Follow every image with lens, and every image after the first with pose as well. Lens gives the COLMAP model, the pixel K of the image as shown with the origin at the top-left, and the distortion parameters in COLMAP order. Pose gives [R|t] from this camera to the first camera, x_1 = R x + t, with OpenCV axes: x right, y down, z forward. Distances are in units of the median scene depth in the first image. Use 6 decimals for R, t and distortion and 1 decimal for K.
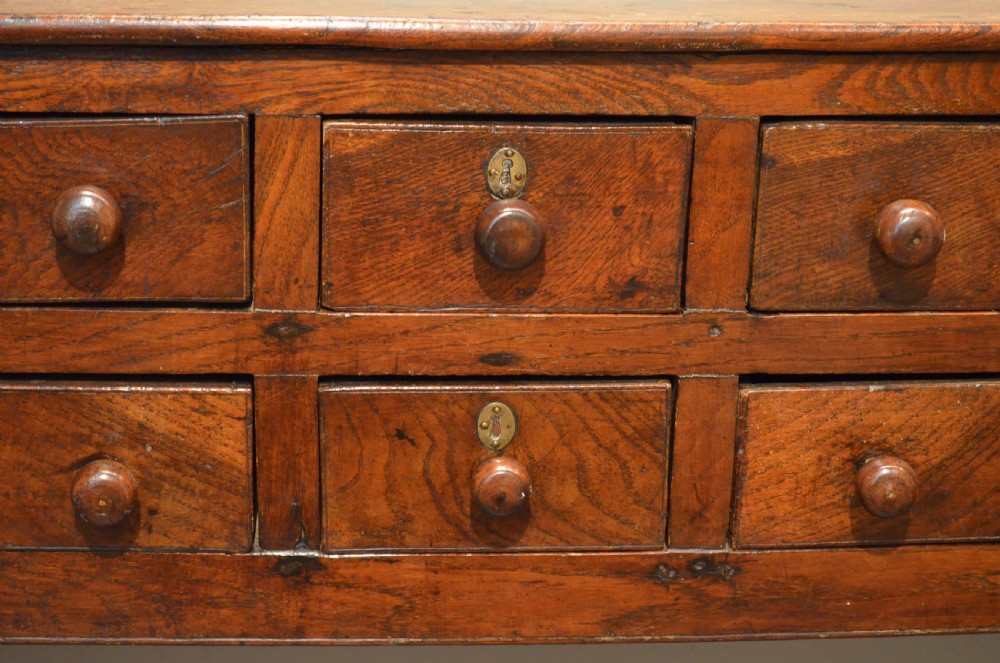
lens RADIAL K [[1938.9, 0, 503.7], [0, 1938.9, 339.8], [0, 0, 1]] dist [-0.018504, 0.000000]
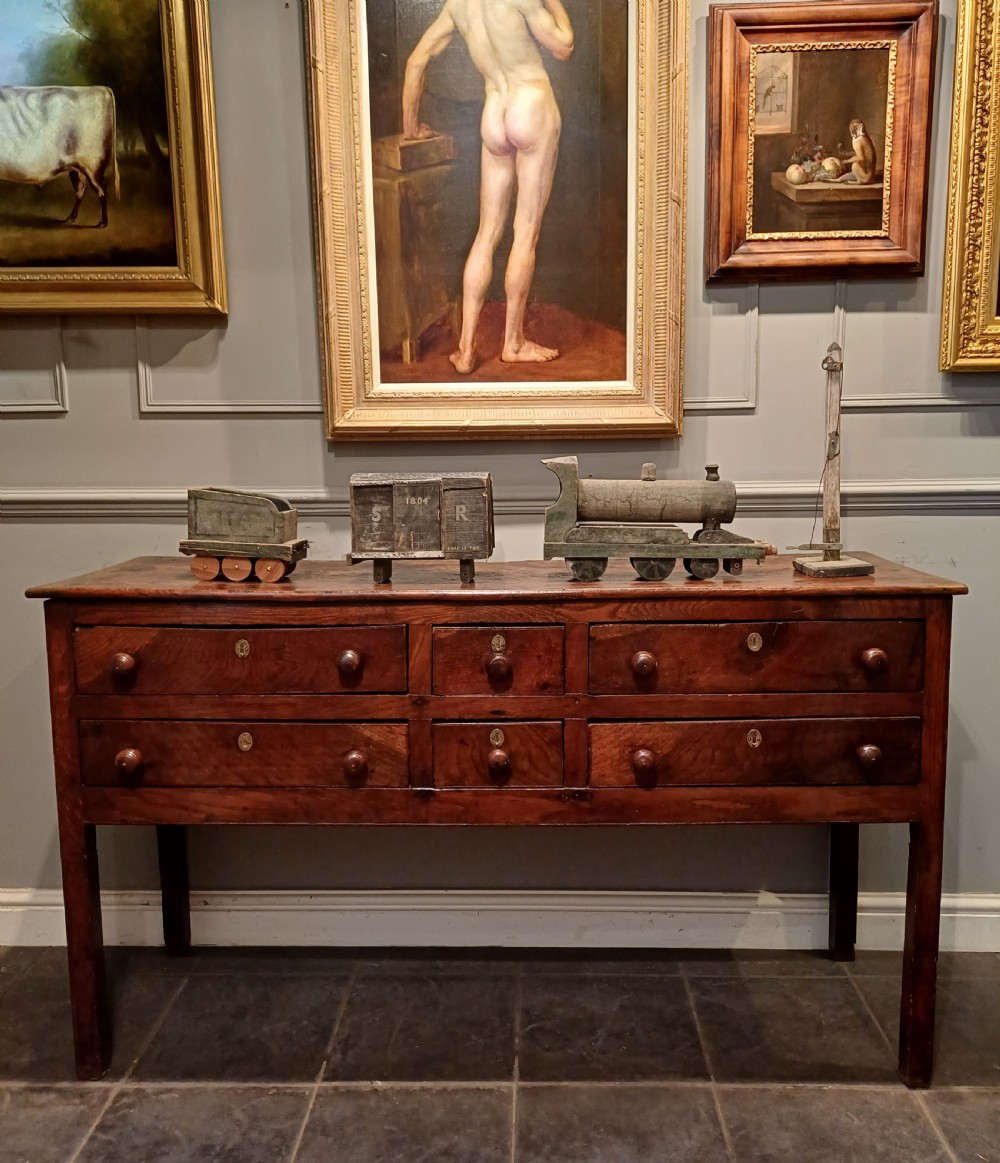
lens RADIAL K [[974.4, 0, 520.7], [0, 974.4, 568.4], [0, 0, 1]] dist [0.101721, -0.109322]
pose [[0.995125, -0.023629, -0.095746, 0.168644], [0.003071, 0.977826, -0.209397, 0.100432], [0.098570, 0.208082, 0.973132, -0.382405]]
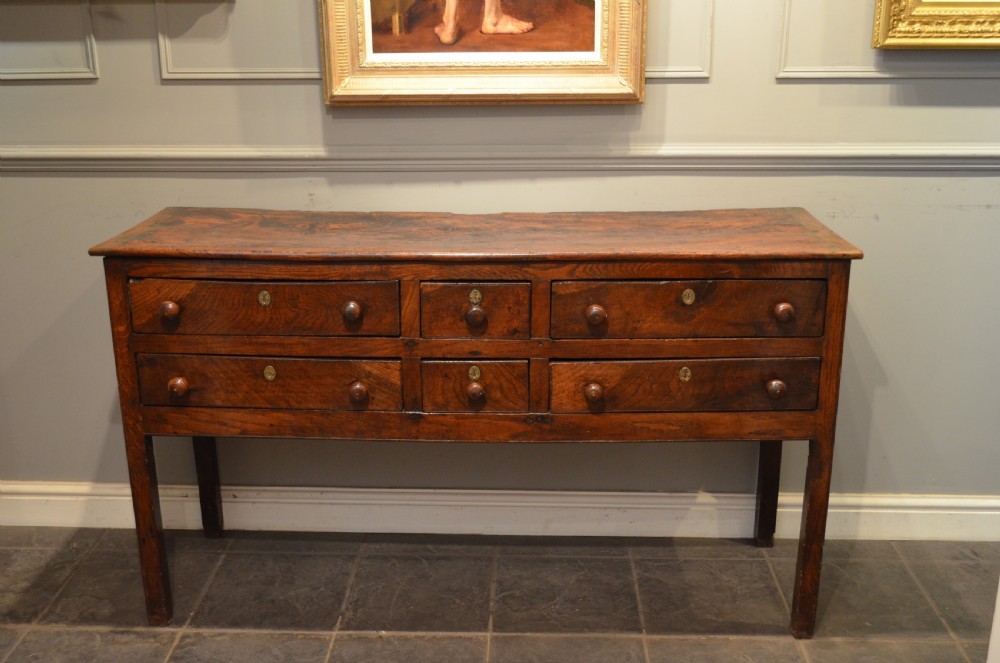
lens RADIAL K [[1038.1, 0, 504.1], [0, 1038.1, 337.6], [0, 0, 1]] dist [-0.015854, 0.000000]
pose [[0.994095, 0.001462, -0.108502, 0.242161], [-0.005394, 0.999339, -0.035953, 0.047607], [0.108378, 0.036326, 0.993446, -0.763405]]
